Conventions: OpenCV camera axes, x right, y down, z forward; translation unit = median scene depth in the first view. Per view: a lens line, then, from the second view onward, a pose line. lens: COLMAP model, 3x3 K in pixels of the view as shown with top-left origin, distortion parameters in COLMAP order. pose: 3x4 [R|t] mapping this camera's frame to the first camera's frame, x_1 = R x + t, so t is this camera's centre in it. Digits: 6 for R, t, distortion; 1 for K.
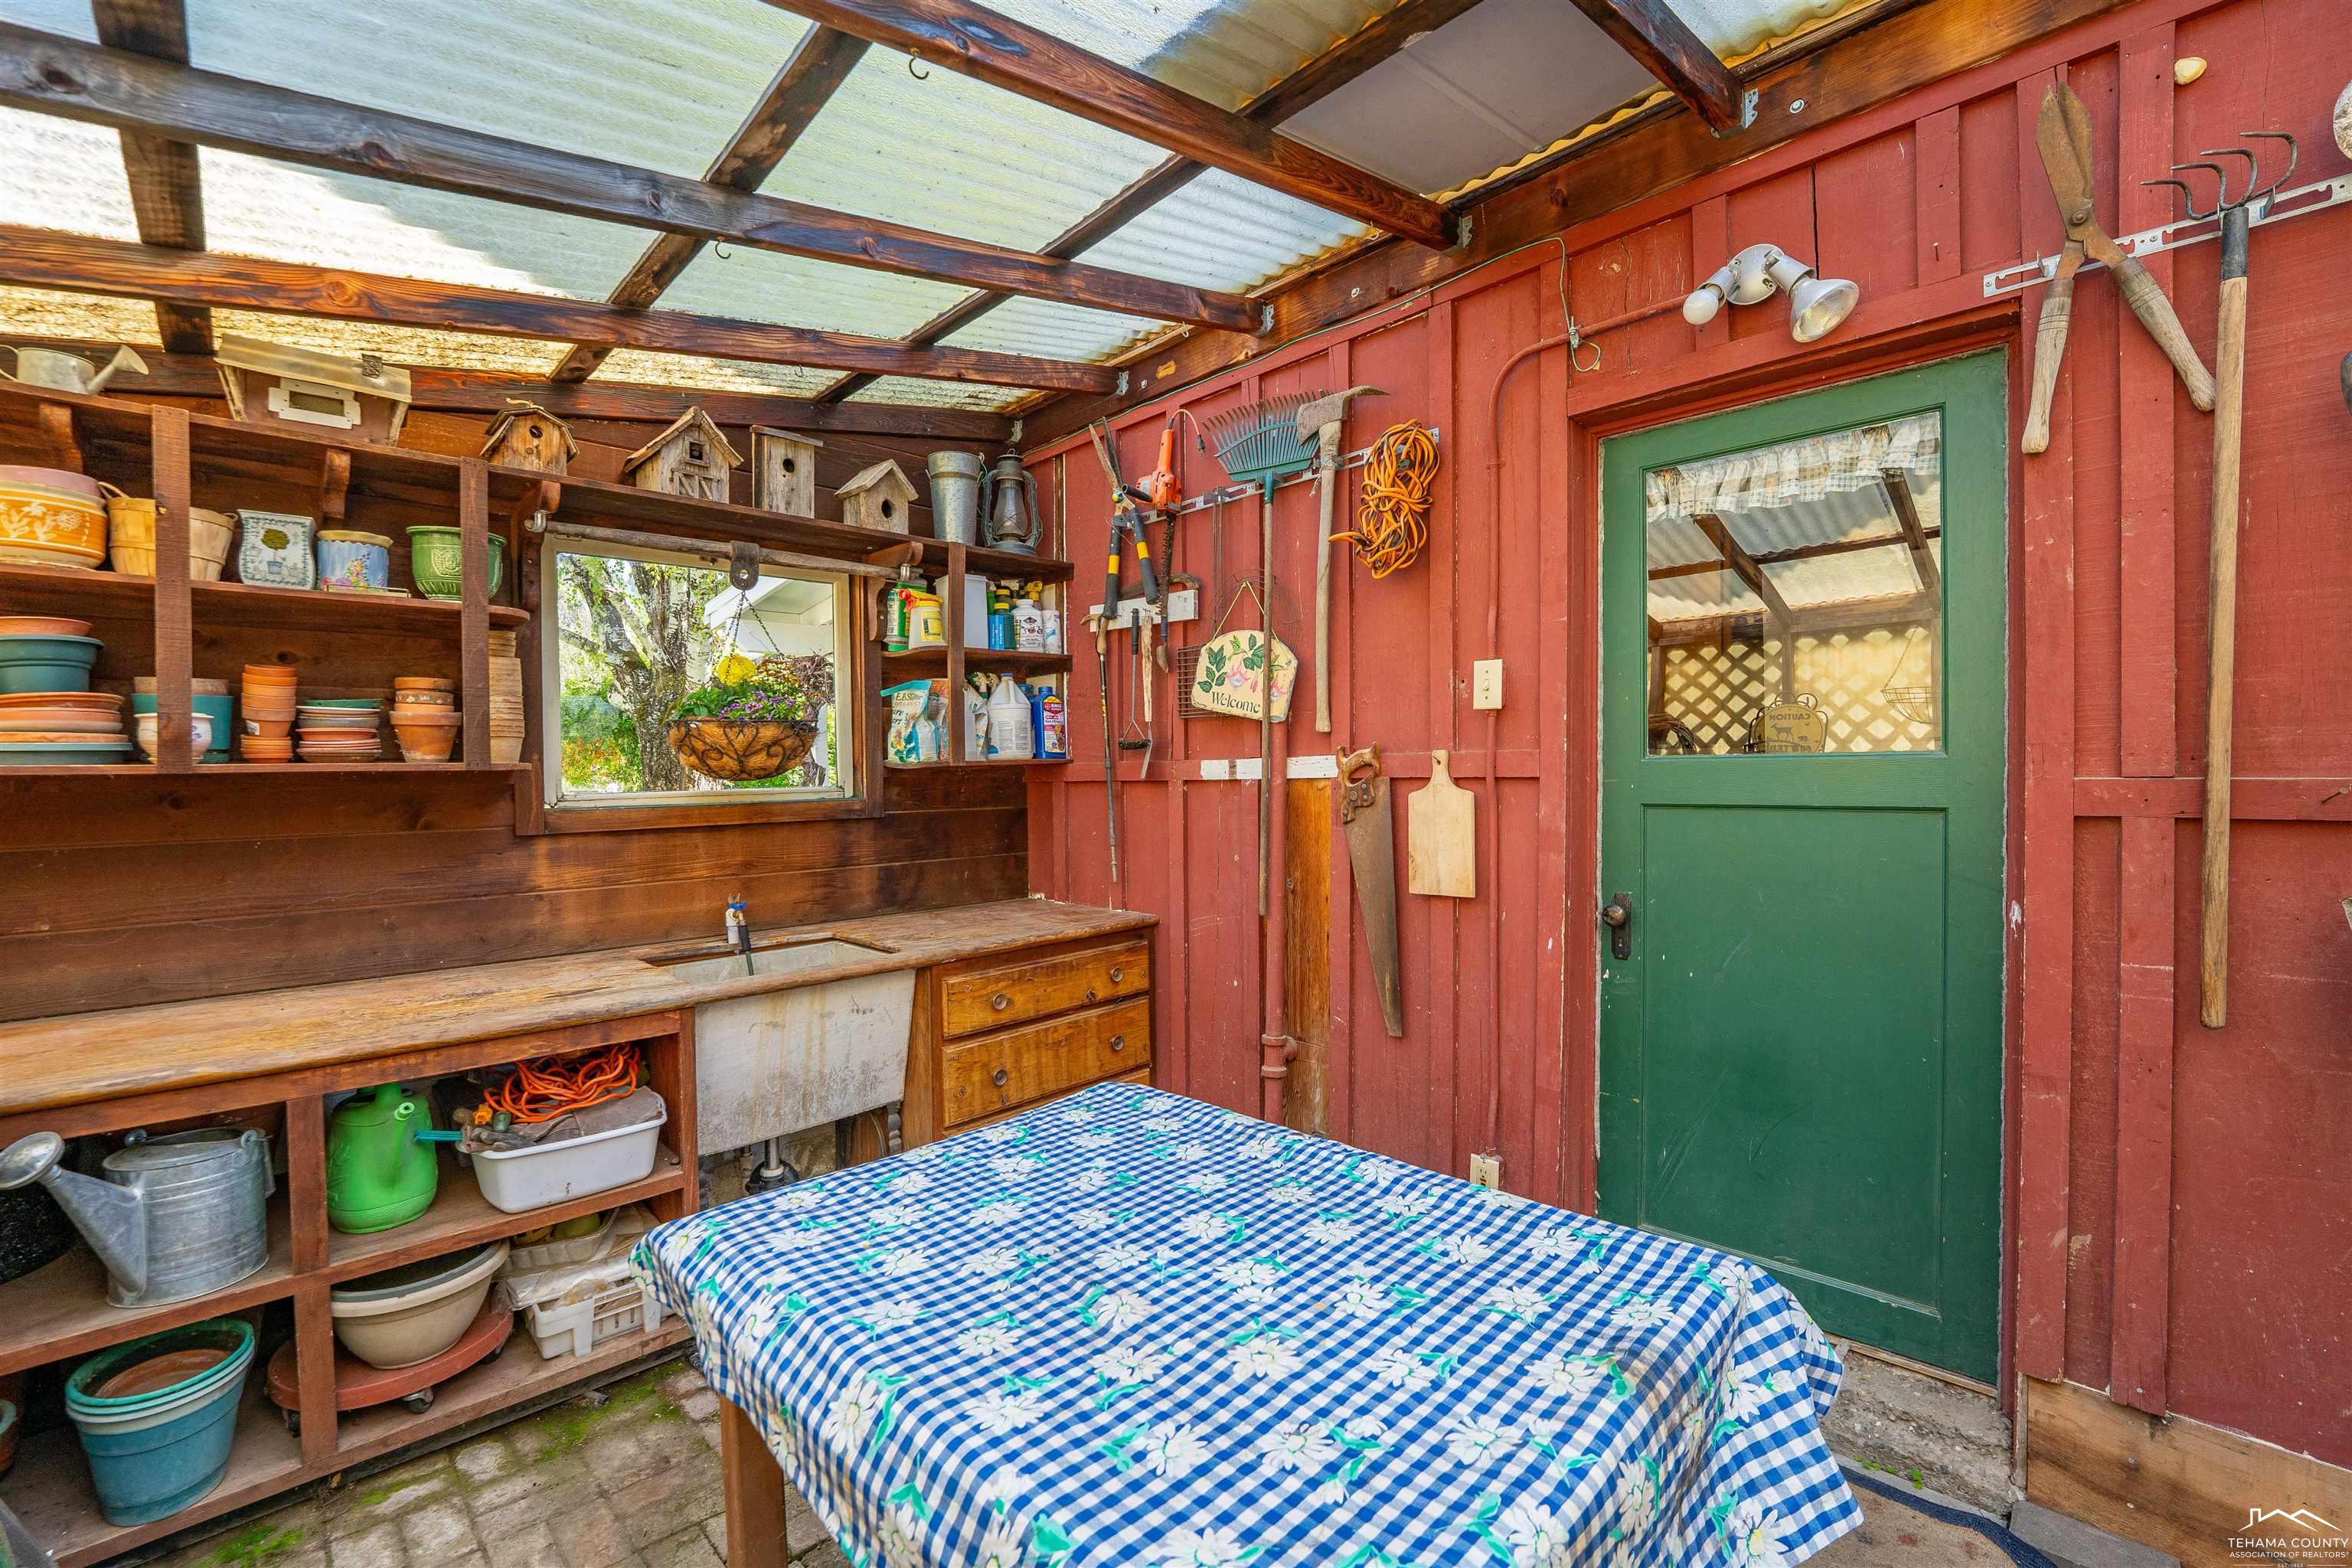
lens RADIAL K [[947.3, 0, 1183.9], [0, 947.3, 799.6], [0, 0, 1]] dist [-0.019630, 0.000595]
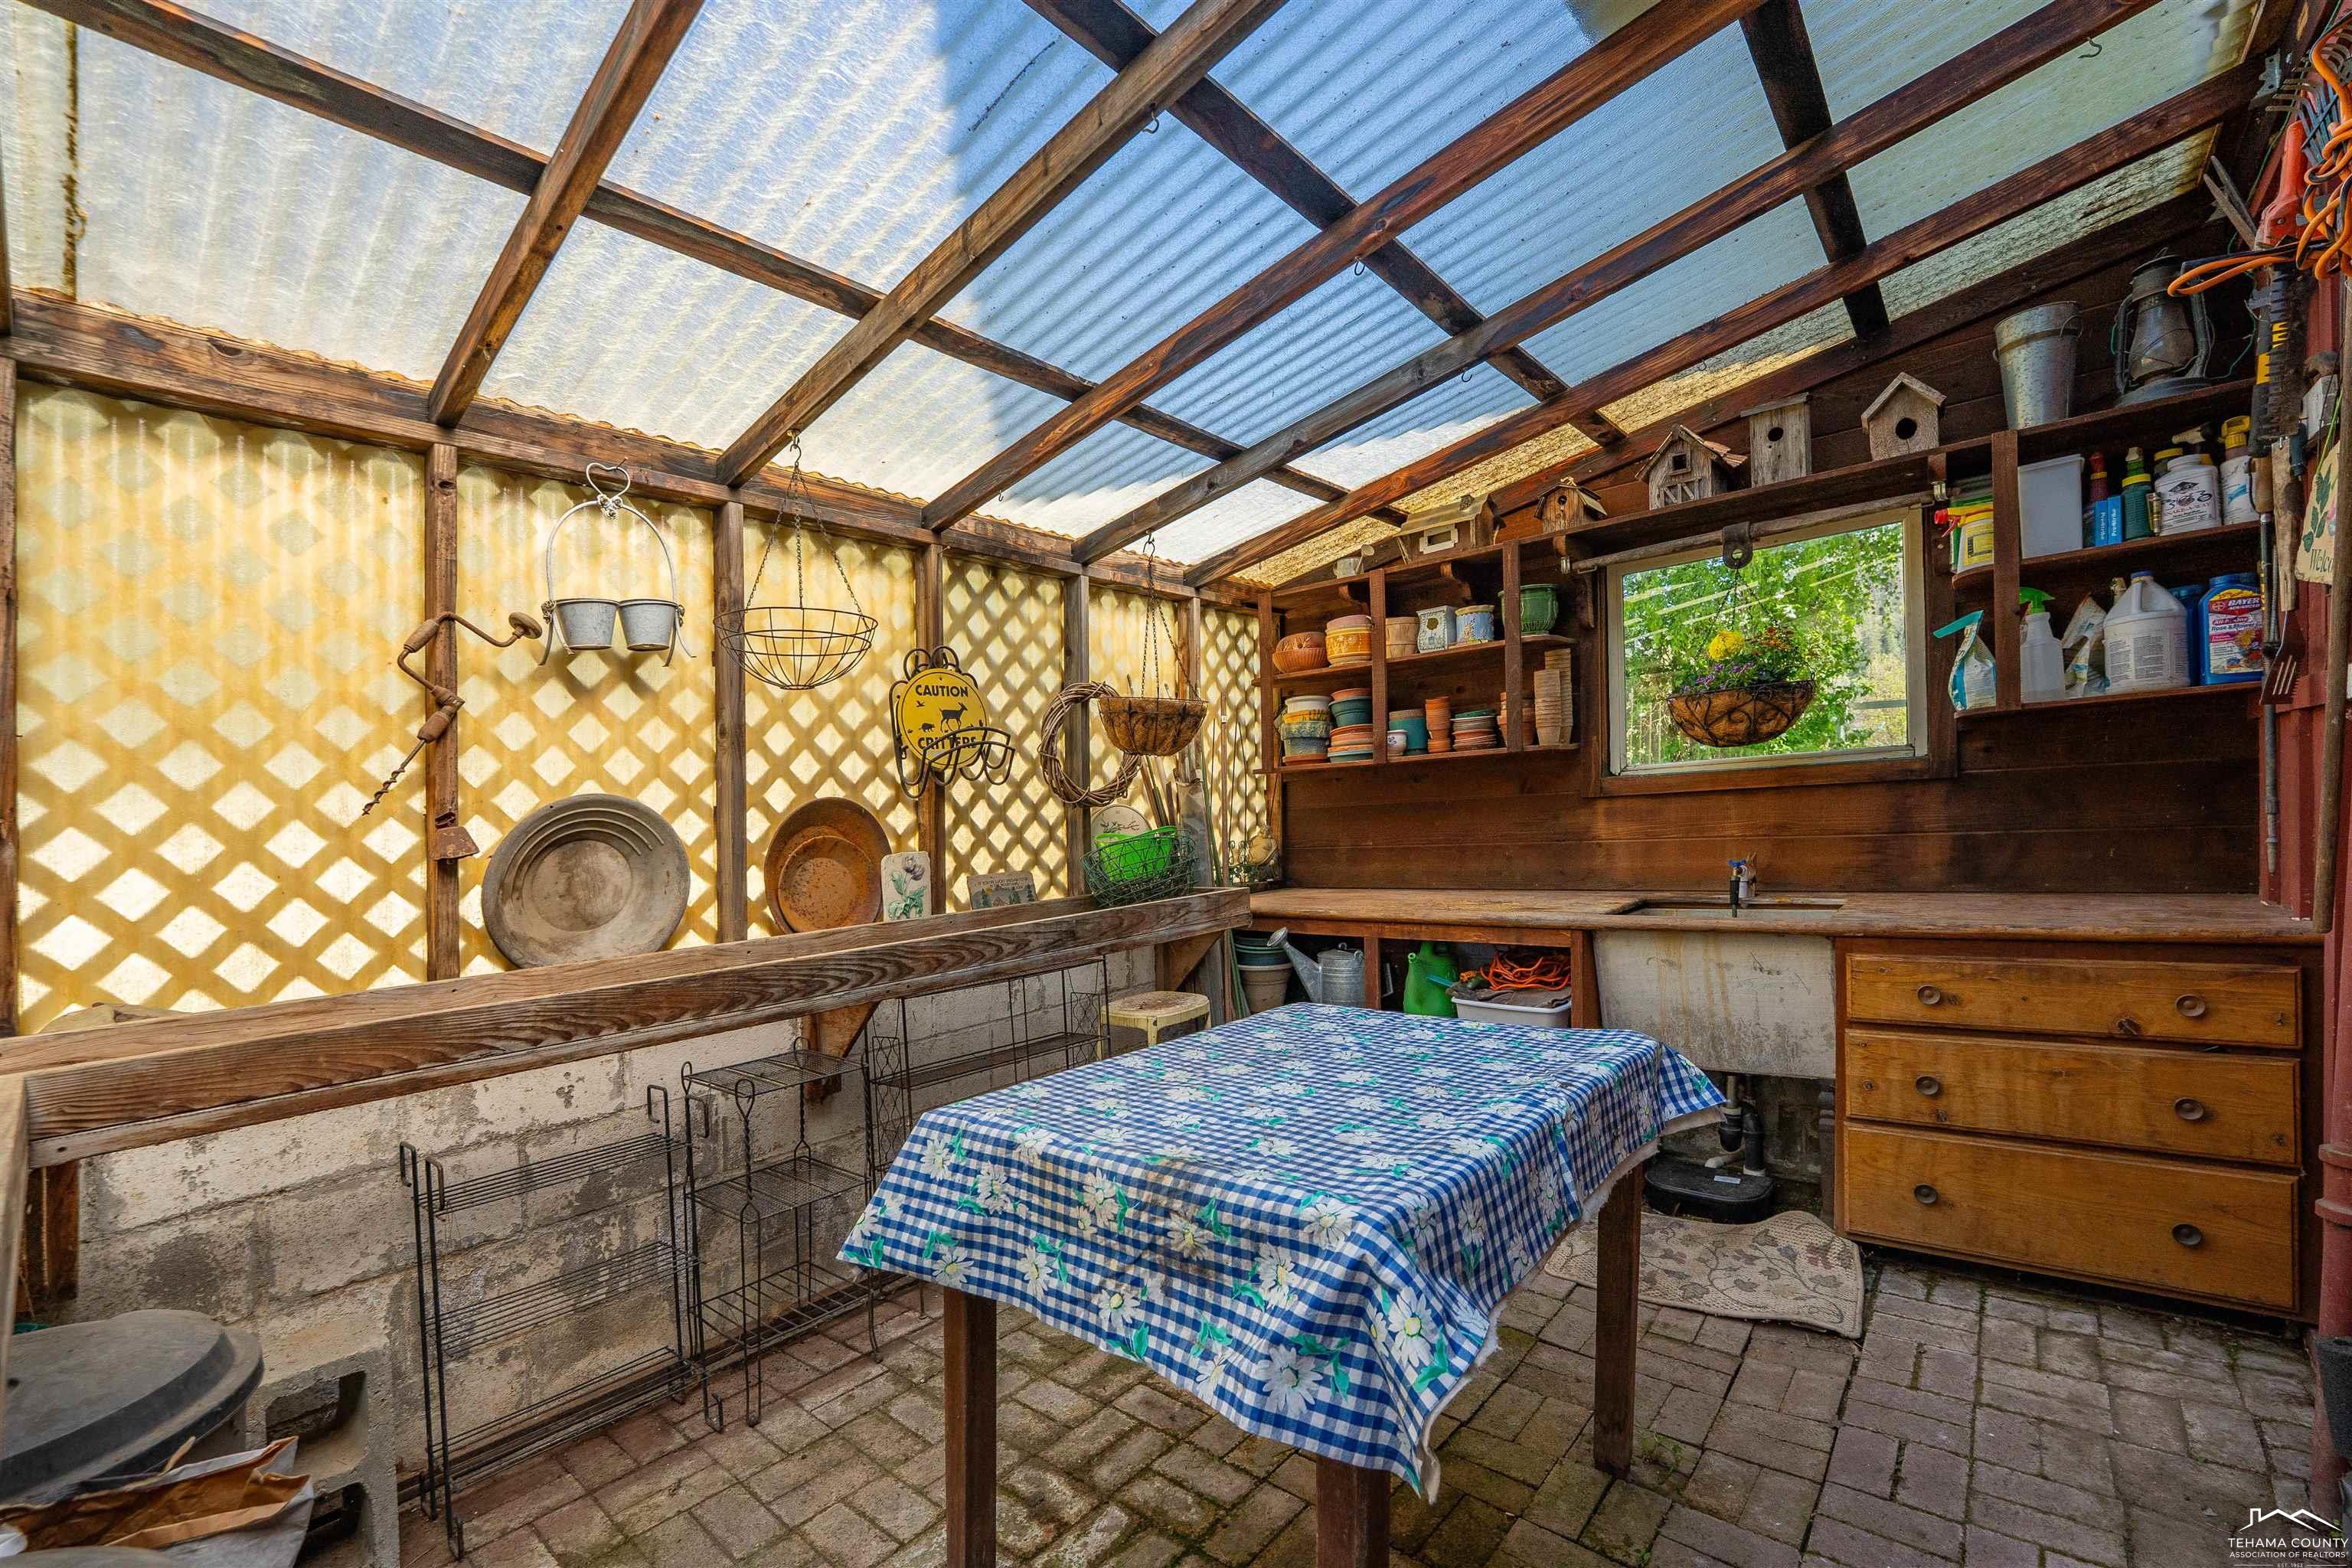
lens RADIAL K [[947.3, 0, 1186.4], [0, 947.3, 787.6], [0, 0, 1]] dist [-0.019630, 0.000595]
pose [[0.129296, -0.013811, -0.991510, 0.558858], [0.026611, 0.999591, -0.010454, 0.022787], [0.991249, -0.025033, 0.129610, 0.256616]]
